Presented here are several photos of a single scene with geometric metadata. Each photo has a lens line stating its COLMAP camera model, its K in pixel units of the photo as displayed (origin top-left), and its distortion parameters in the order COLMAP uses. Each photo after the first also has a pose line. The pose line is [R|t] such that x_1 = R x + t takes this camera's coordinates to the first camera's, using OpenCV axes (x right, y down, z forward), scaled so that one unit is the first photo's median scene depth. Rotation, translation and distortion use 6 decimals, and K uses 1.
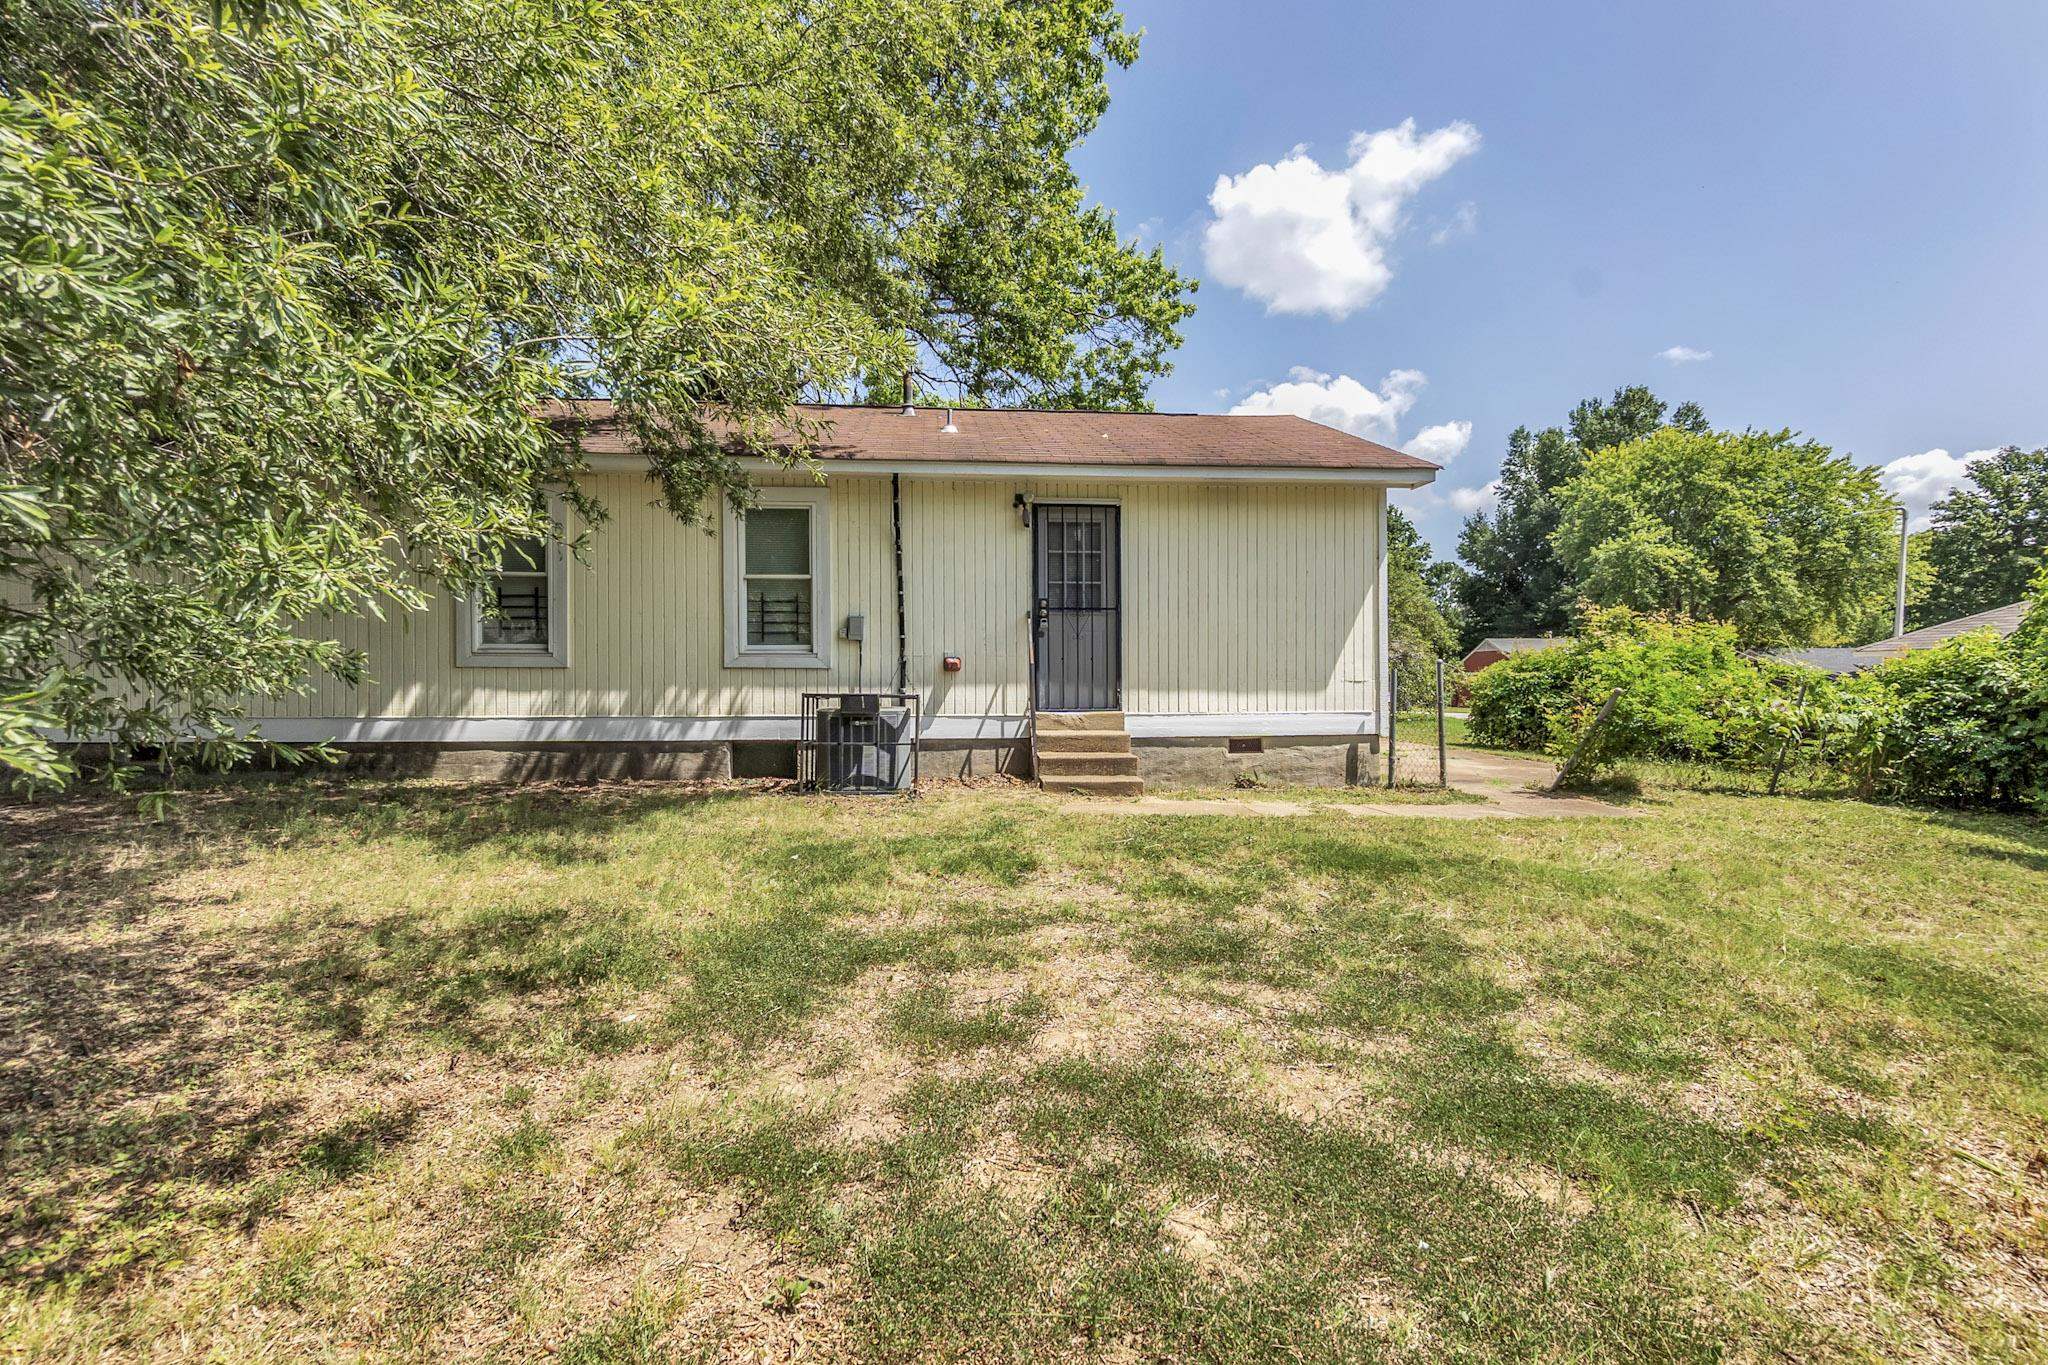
lens RADIAL K [[928.2, 0, 999.2], [0, 928.2, 681.0], [0, 0, 1]] dist [-0.003111, -0.000168]
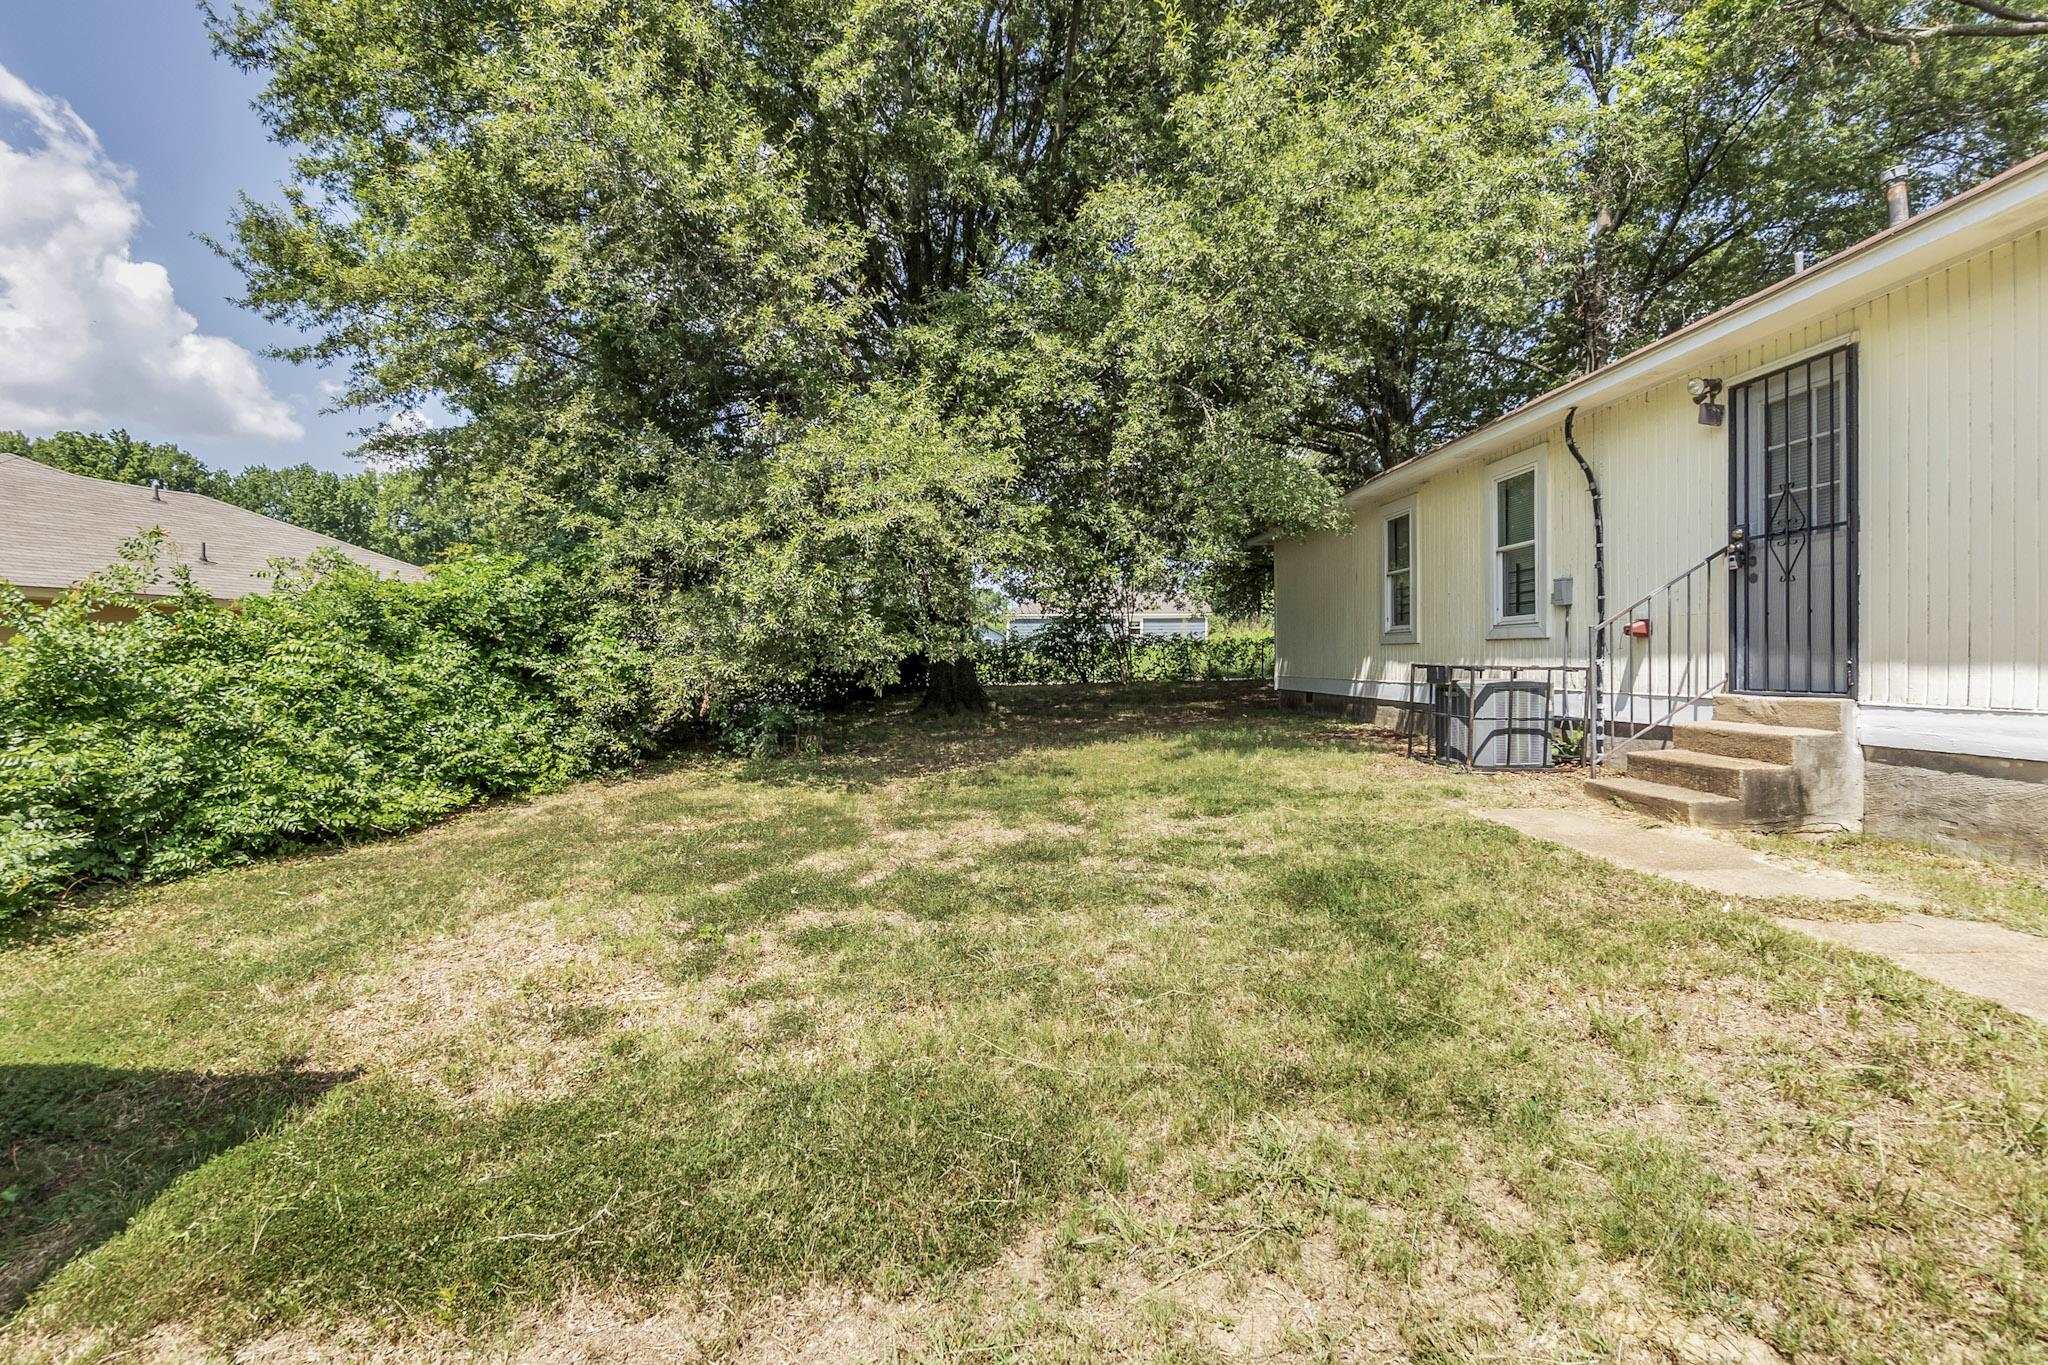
lens RADIAL K [[928.2, 0, 999.2], [0, 928.2, 681.0], [0, 0, 1]] dist [-0.003111, -0.000168]
pose [[-0.094524, 0.022392, -0.995271, 0.768737], [0.008402, 0.999729, 0.021695, 0.004100], [0.995487, -0.006312, -0.094686, 0.531873]]
